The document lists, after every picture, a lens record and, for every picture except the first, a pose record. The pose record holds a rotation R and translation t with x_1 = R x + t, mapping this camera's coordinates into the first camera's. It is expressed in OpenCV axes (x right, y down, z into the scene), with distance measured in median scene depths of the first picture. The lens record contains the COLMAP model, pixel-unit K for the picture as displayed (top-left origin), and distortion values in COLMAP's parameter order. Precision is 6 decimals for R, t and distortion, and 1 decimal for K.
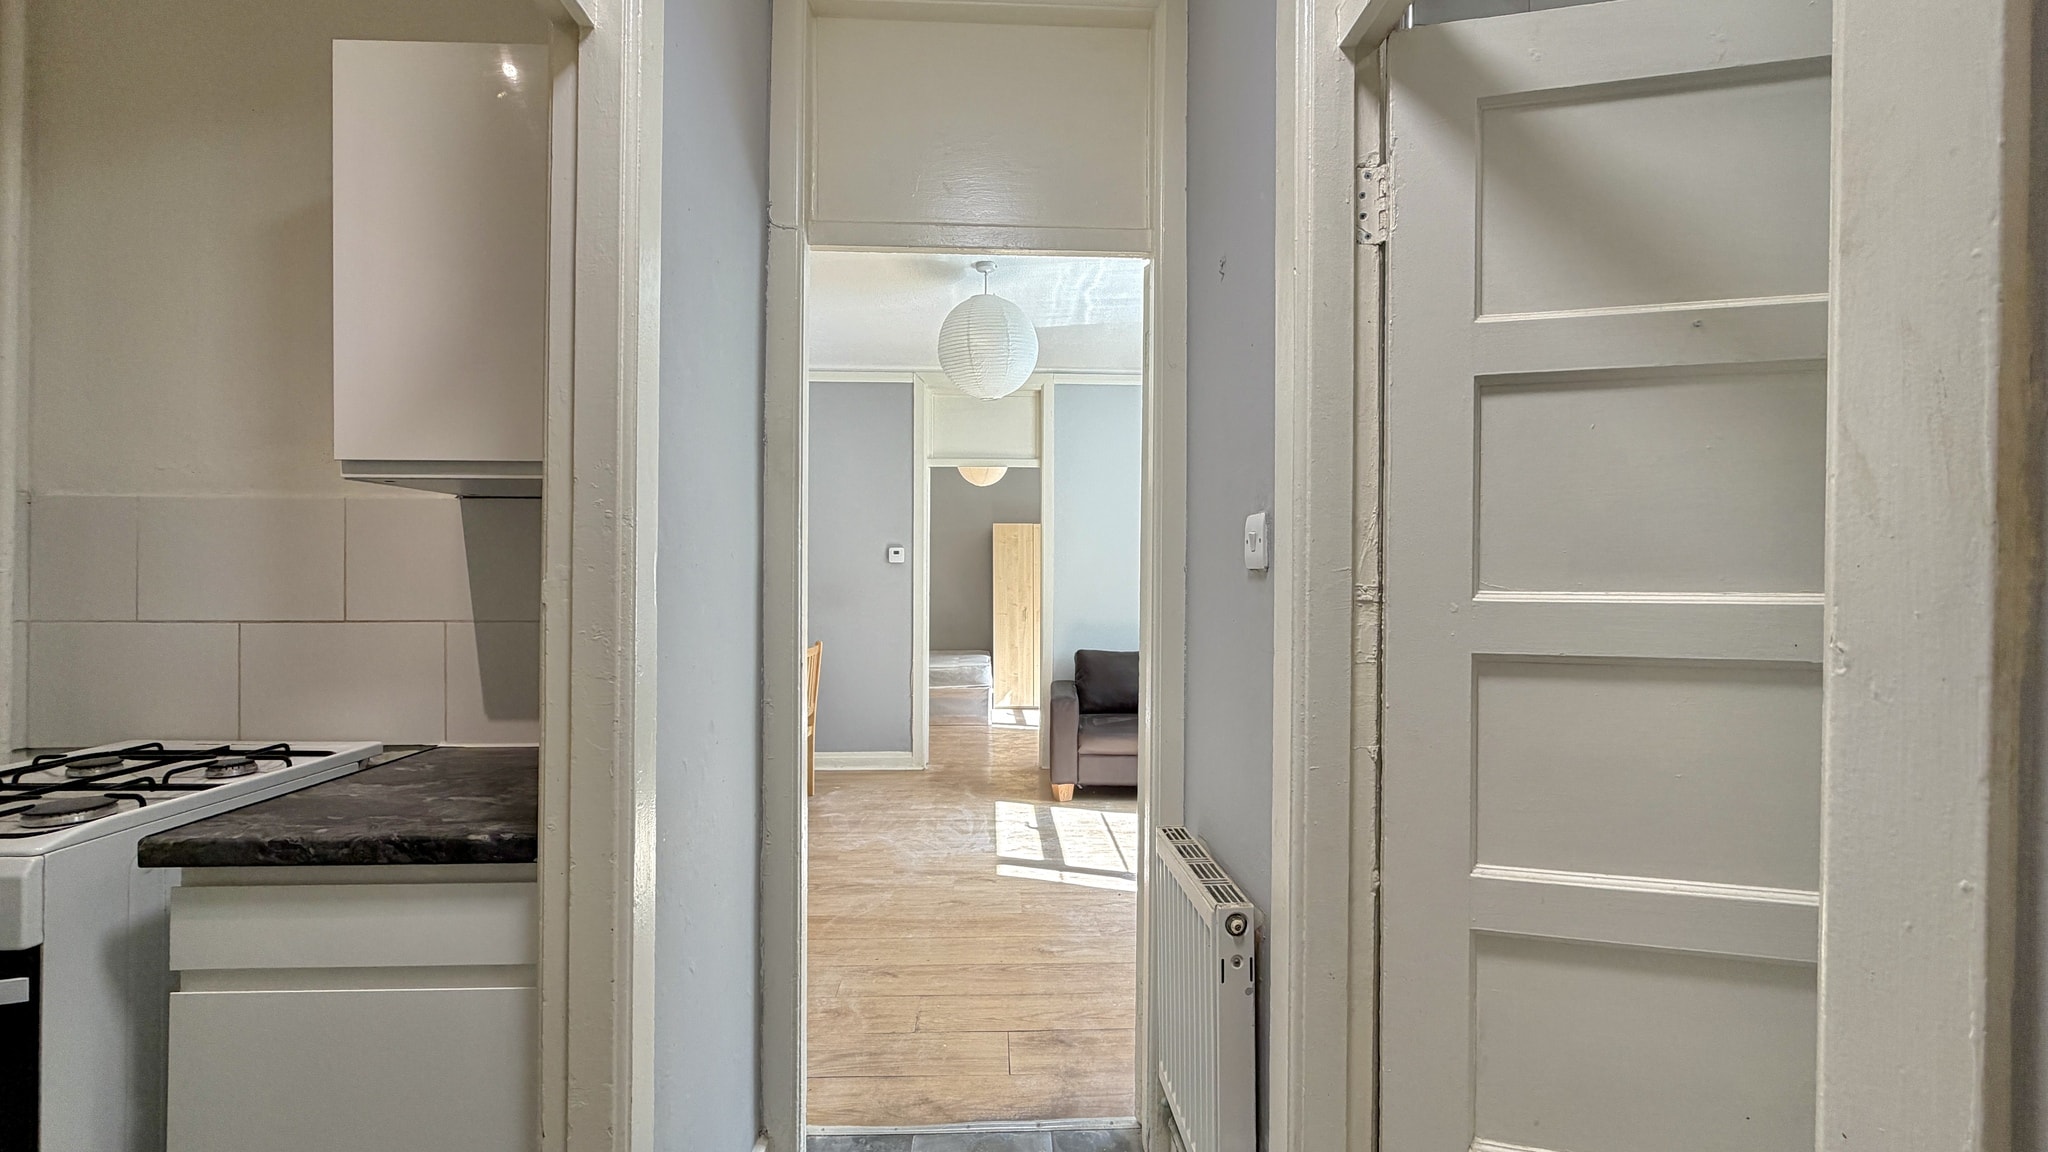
lens RADIAL K [[814.7, 0, 1021.8], [0, 814.7, 573.6], [0, 0, 1]] dist [-0.005113, 0.001299]
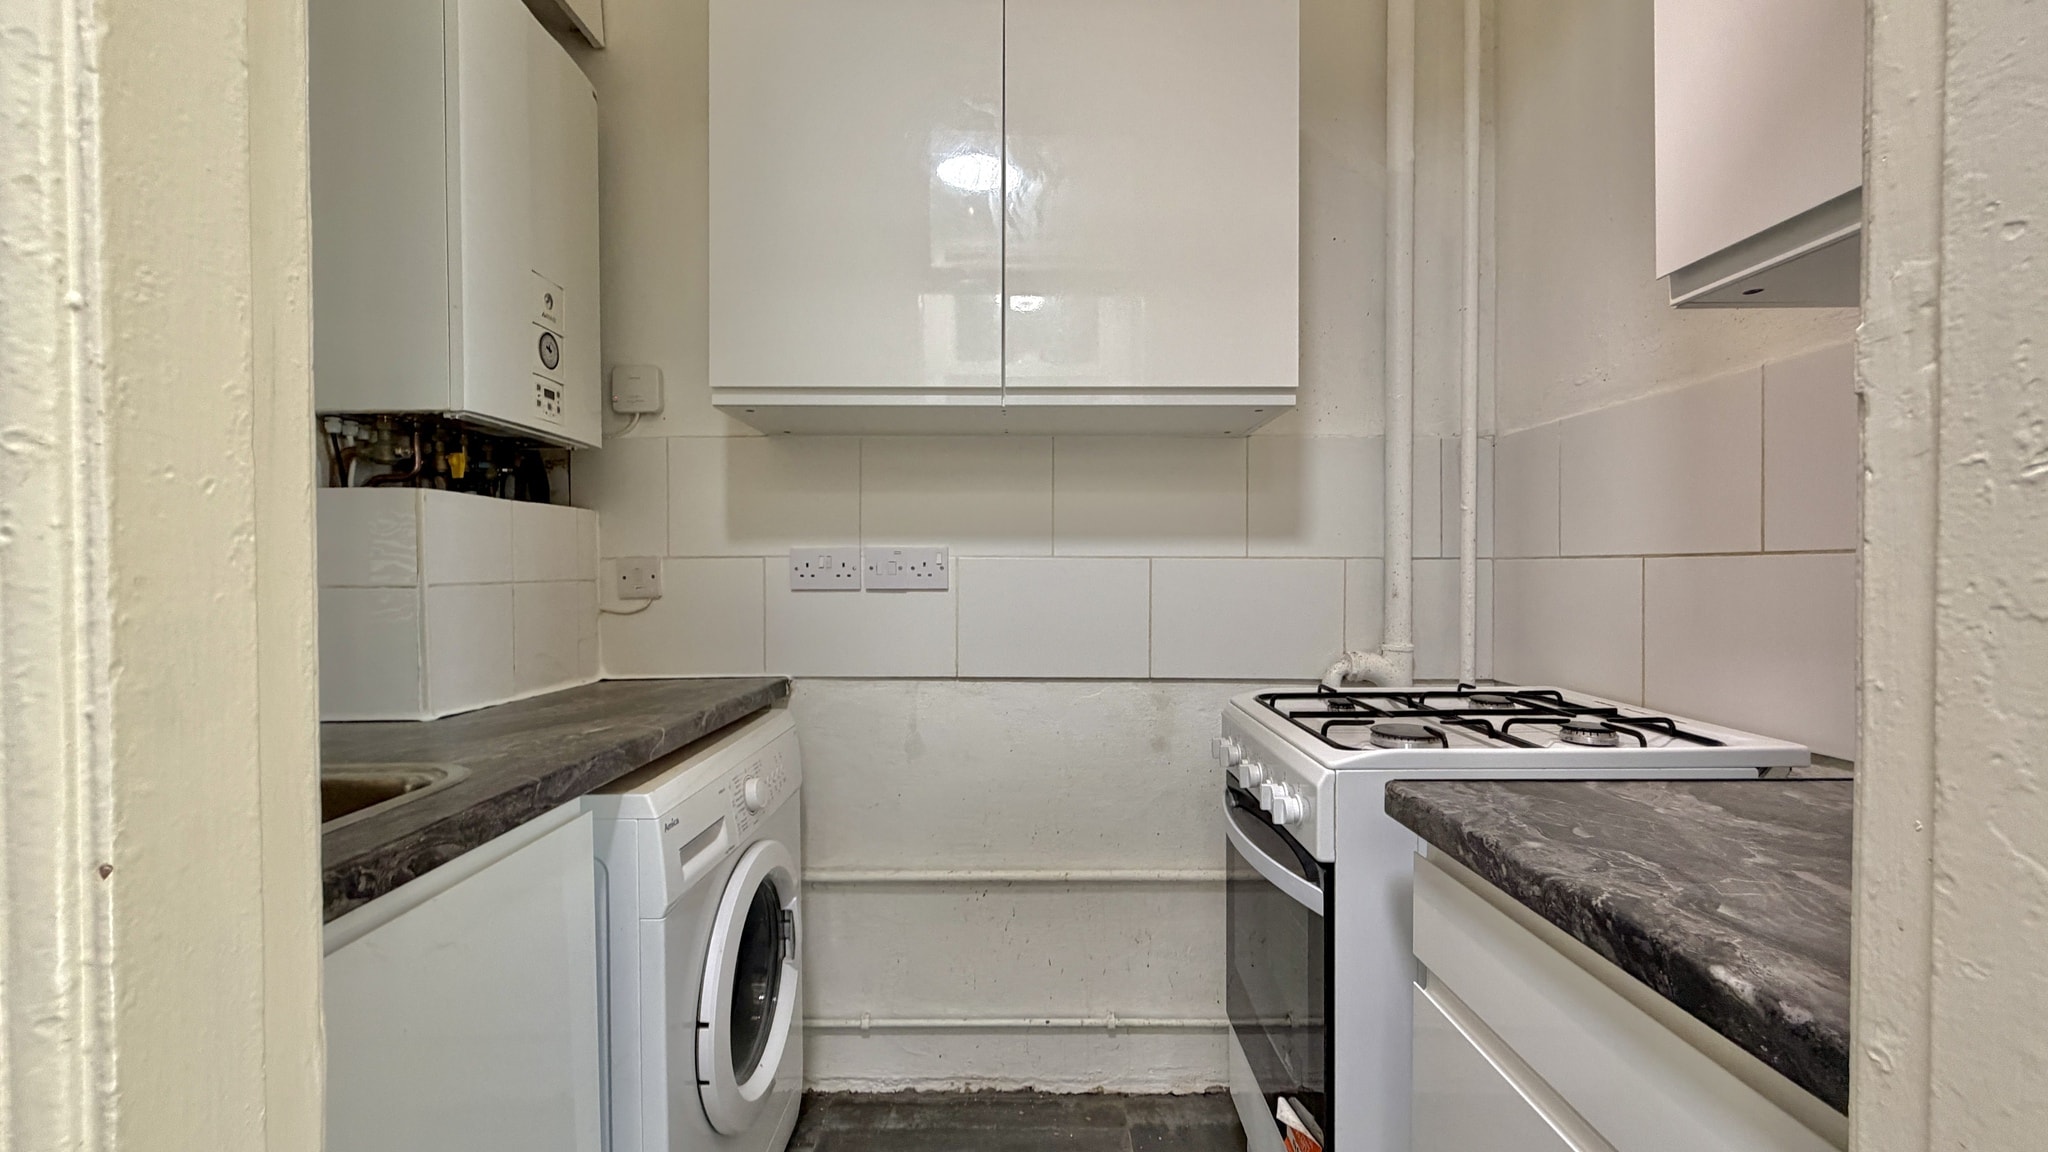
lens RADIAL K [[814.7, 0, 1015.0], [0, 814.7, 583.7], [0, 0, 1]] dist [-0.005113, 0.001299]
pose [[-0.043104, 0.014334, -0.998968, -0.226453], [0.008994, 0.999862, 0.013959, 0.105573], [0.999030, -0.008383, -0.043227, 0.641473]]
